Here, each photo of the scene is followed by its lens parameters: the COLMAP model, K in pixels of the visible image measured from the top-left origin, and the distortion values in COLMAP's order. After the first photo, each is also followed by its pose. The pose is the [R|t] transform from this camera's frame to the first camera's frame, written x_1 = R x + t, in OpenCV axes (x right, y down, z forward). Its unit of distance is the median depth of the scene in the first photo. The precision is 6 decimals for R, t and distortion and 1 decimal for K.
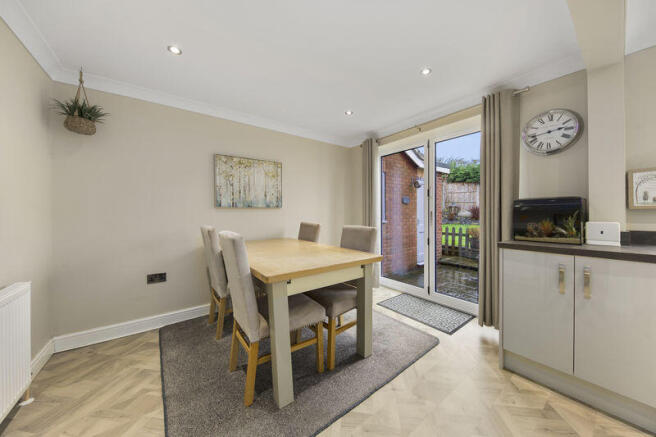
lens RADIAL K [[224.0, 0, 327.3], [0, 224.0, 210.8], [0, 0, 1]] dist [0.000989, 0.000184]
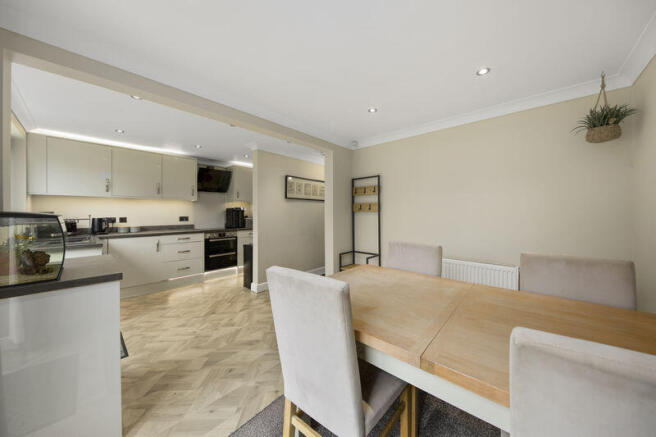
lens RADIAL K [[224.0, 0, 327.3], [0, 224.0, 210.8], [0, 0, 1]] dist [0.000989, 0.000184]
pose [[-0.985806, 0.001632, -0.167880, 0.180077], [0.002679, 0.999978, -0.006013, -0.048859], [0.167867, -0.006377, -0.985789, 1.585916]]
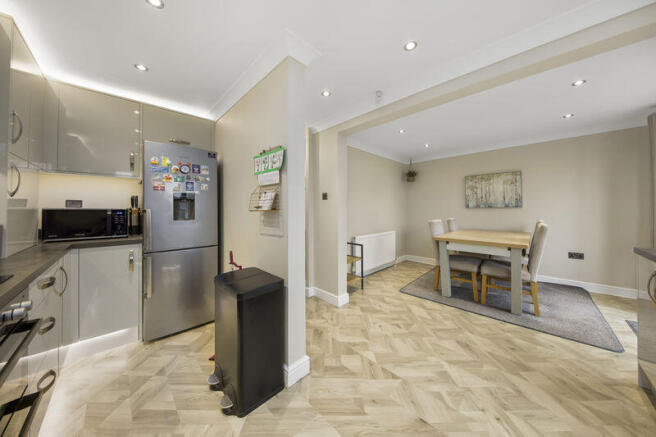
lens RADIAL K [[212.9, 0, 328.8], [0, 212.9, 208.6], [0, 0, 1]] dist [-0.015448, 0.000013]
pose [[0.125266, -0.006079, -0.992105, 1.220913], [0.006283, 0.999966, -0.005334, -0.009856], [0.992103, -0.005565, 0.125300, -0.290807]]
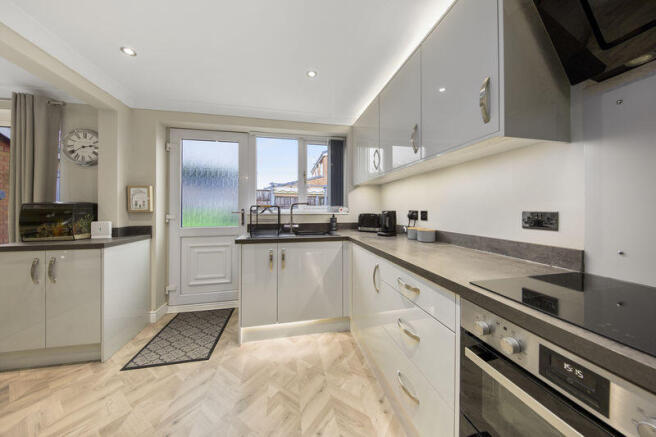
lens RADIAL K [[224.0, 0, 327.3], [0, 224.0, 210.8], [0, 0, 1]] dist [0.000989, 0.000184]
pose [[0.455854, -0.004248, 0.890044, 0.497705], [0.002682, 0.999991, 0.003399, -0.013007], [-0.890050, 0.000838, 0.455861, -0.664268]]
